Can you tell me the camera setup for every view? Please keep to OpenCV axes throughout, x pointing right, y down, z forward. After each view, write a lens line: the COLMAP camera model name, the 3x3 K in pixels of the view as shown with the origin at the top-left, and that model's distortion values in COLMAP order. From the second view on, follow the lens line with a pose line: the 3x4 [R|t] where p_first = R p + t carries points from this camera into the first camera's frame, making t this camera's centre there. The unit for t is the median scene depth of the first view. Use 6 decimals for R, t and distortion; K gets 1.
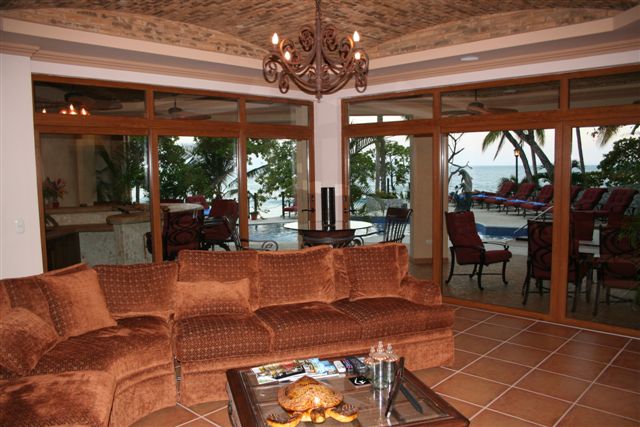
lens RADIAL K [[531.3, 0, 317.5], [0, 531.3, 214.9], [0, 0, 1]] dist [-0.124990, 0.105502]
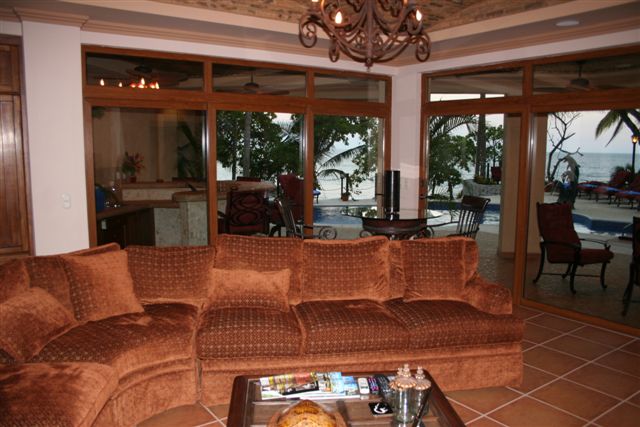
lens RADIAL K [[531.3, 0, 320.3], [0, 531.3, 214.9], [0, 0, 1]] dist [-0.124990, 0.105502]
pose [[0.982060, 0.046388, -0.182775, 0.067034], [-0.039789, 0.998423, 0.039612, -0.008397], [0.184324, -0.031629, 0.982356, 0.102019]]
